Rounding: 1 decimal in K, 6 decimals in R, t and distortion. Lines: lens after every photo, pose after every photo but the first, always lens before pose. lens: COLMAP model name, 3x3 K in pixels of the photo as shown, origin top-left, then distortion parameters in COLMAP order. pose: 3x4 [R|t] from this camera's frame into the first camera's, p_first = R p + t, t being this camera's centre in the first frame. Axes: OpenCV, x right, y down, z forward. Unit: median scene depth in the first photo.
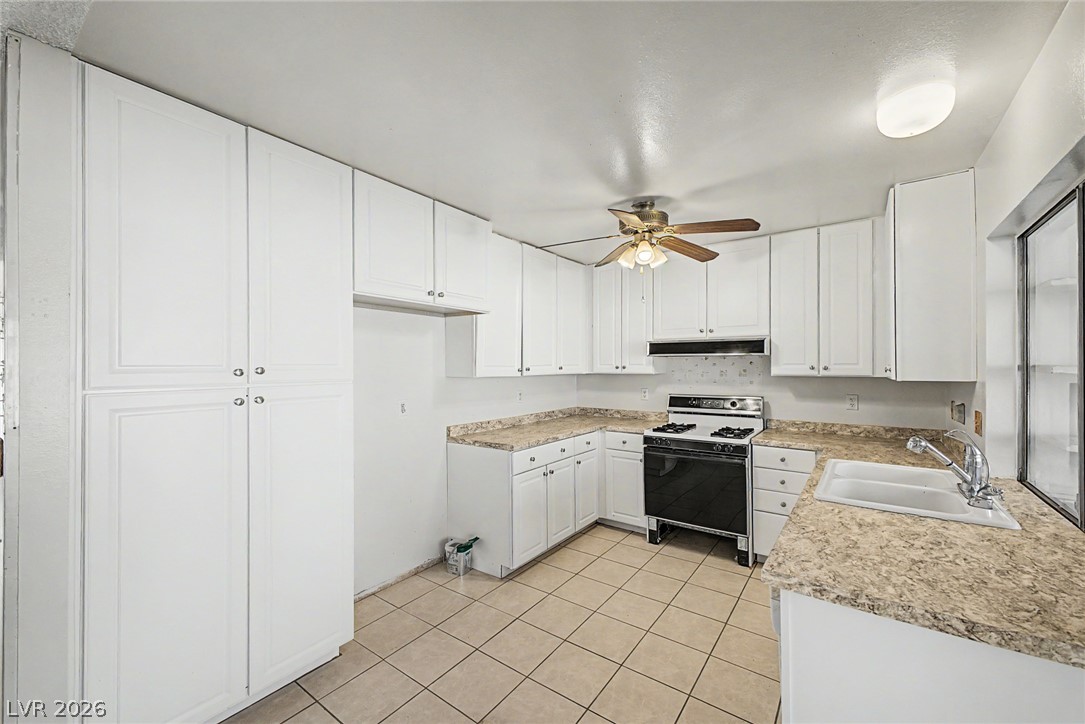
lens RADIAL K [[432.2, 0, 542.7], [0, 432.2, 365.5], [0, 0, 1]] dist [0.019113, -0.001617]
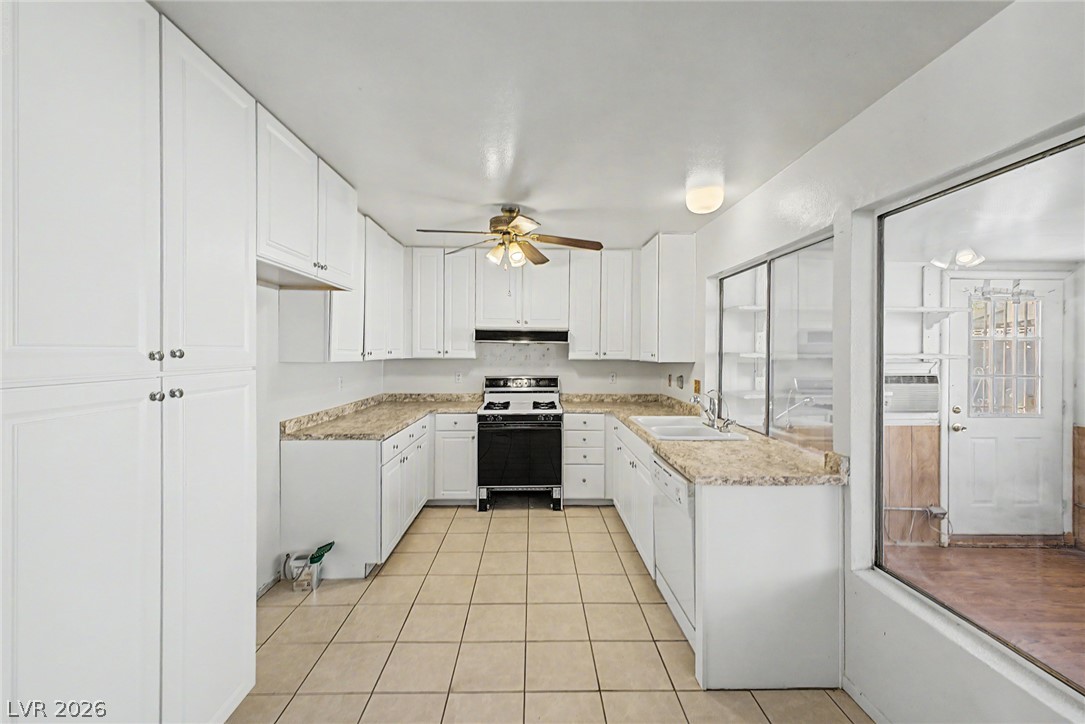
lens RADIAL K [[432.2, 0, 552.5], [0, 432.2, 353.6], [0, 0, 1]] dist [0.019113, -0.001617]
pose [[0.795514, 0.004033, 0.605922, -0.311714], [-0.007673, 0.999965, 0.003418, 0.002521], [-0.605887, -0.007369, 0.795517, 0.014789]]
